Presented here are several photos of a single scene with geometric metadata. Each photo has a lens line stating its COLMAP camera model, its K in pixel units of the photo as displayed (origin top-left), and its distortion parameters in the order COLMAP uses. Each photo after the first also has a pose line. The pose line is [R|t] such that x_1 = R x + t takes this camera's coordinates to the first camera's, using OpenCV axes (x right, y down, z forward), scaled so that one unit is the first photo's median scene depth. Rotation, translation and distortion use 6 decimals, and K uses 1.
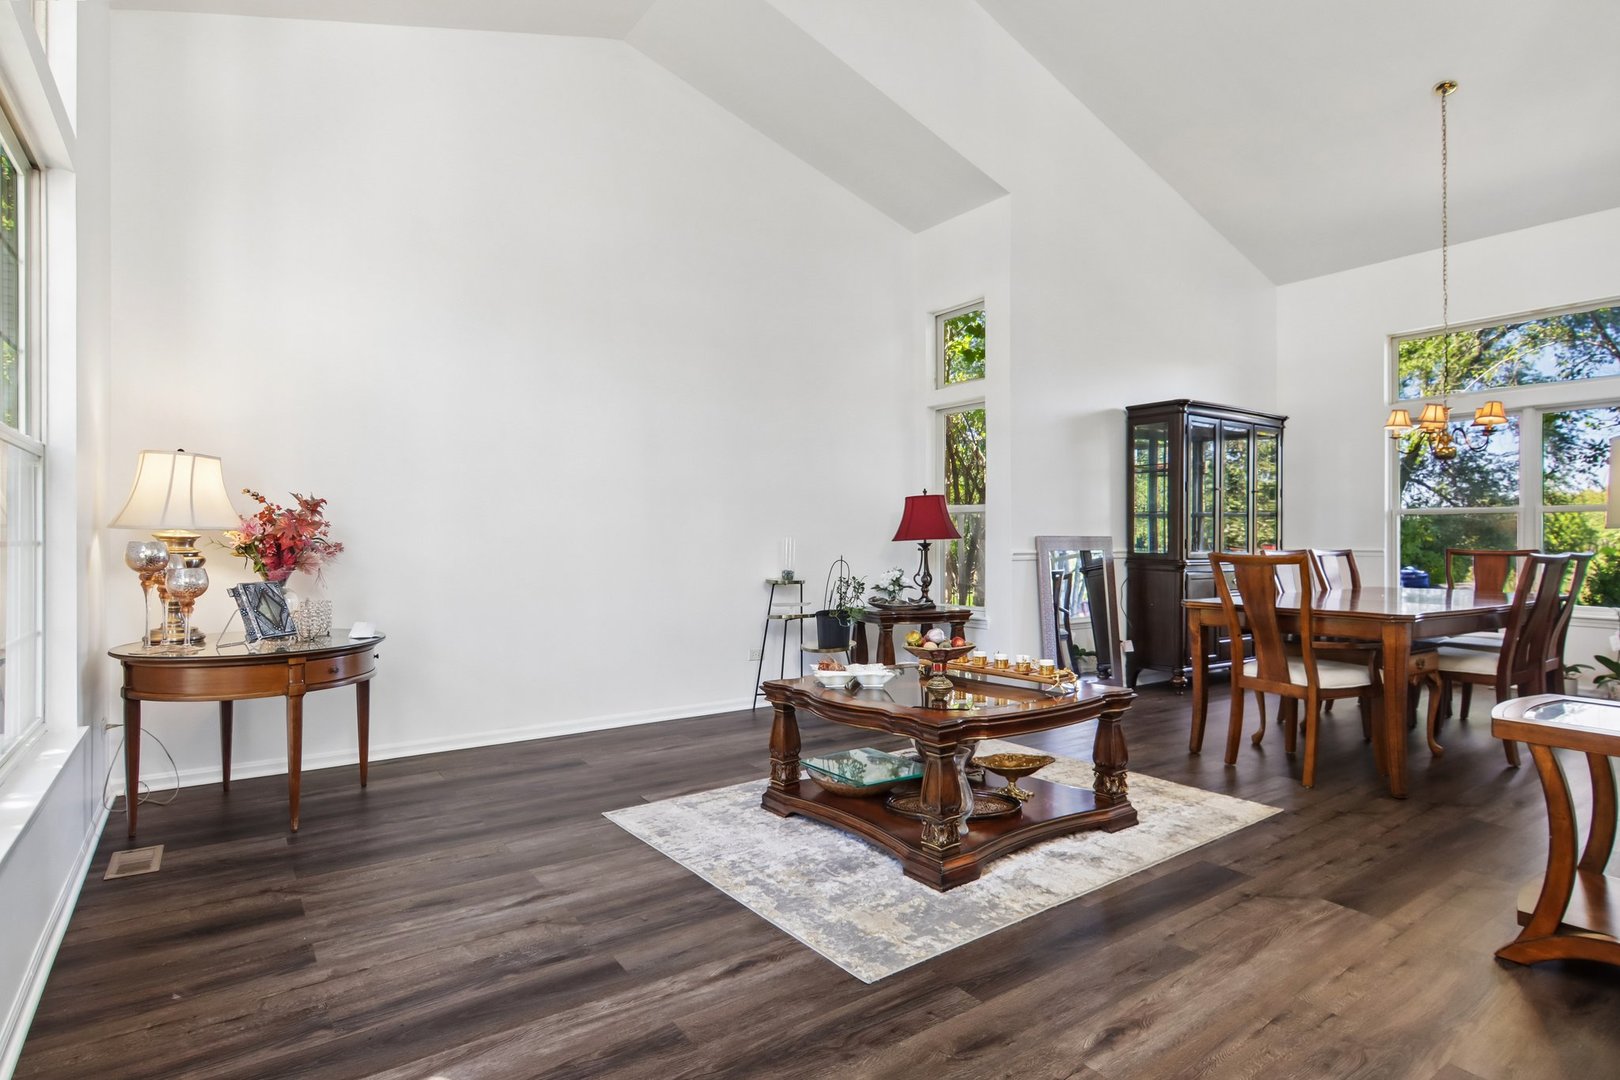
lens RADIAL K [[836.4, 0, 810.0], [0, 836.4, 540.0], [0, 0, 1]] dist [-0.001425, -0.000416]
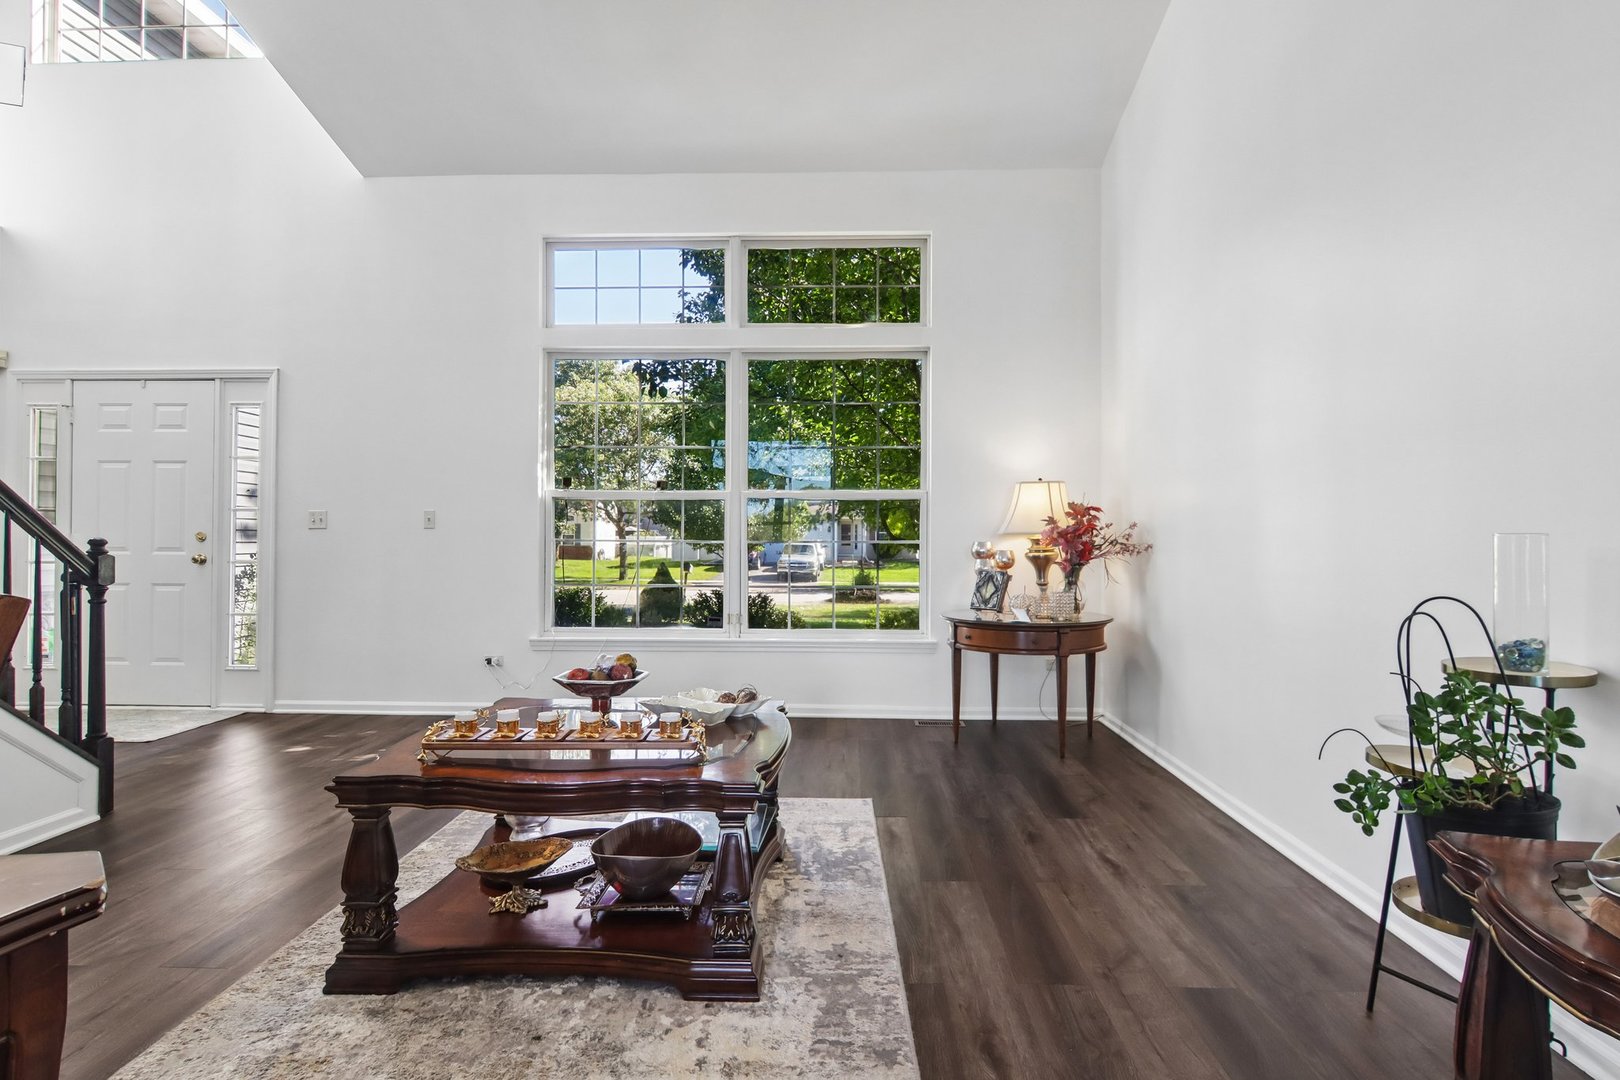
lens RADIAL K [[836.4, 0, 810.0], [0, 836.4, 540.0], [0, 0, 1]] dist [-0.001425, -0.000416]
pose [[-0.607485, -0.004702, -0.794317, 0.603595], [-0.003566, 0.999989, -0.003192, 0.008690], [0.794323, 0.000893, -0.607495, 1.518760]]
